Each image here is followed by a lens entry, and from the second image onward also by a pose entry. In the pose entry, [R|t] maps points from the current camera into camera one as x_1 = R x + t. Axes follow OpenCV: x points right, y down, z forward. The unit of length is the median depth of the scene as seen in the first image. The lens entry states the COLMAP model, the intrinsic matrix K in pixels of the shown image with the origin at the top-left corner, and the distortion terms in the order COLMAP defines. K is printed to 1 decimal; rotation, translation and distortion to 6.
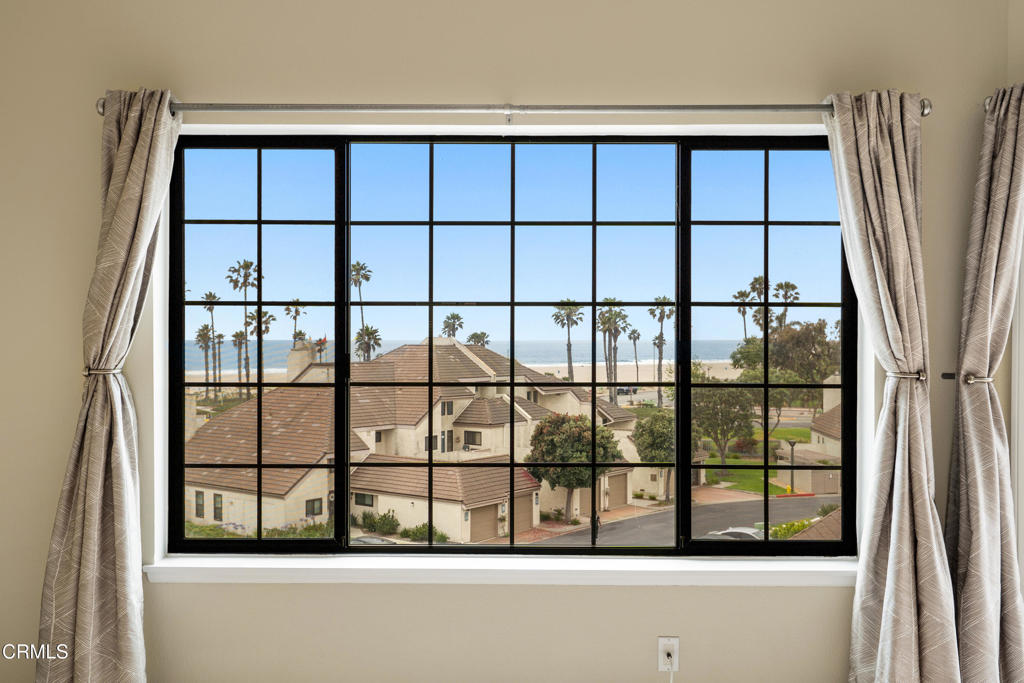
lens RADIAL K [[1010.0, 0, 514.8], [0, 1010.0, 344.5], [0, 0, 1]] dist [0.054054, 0.000000]
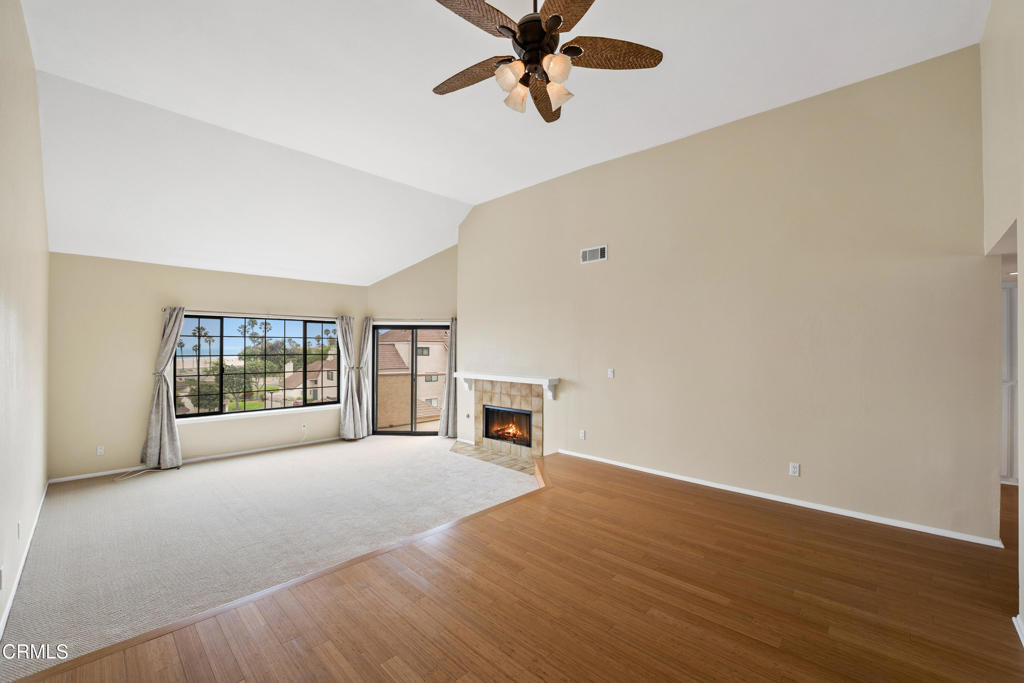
lens RADIAL K [[421.3, 0, 508.2], [0, 421.3, 345.0], [0, 0, 1]] dist [-0.026644, 0.004223]
pose [[0.700253, 0.003679, 0.713885, -0.586632], [0.002287, 0.999970, -0.007397, -0.070248], [-0.713891, 0.006813, 0.700224, -1.095488]]
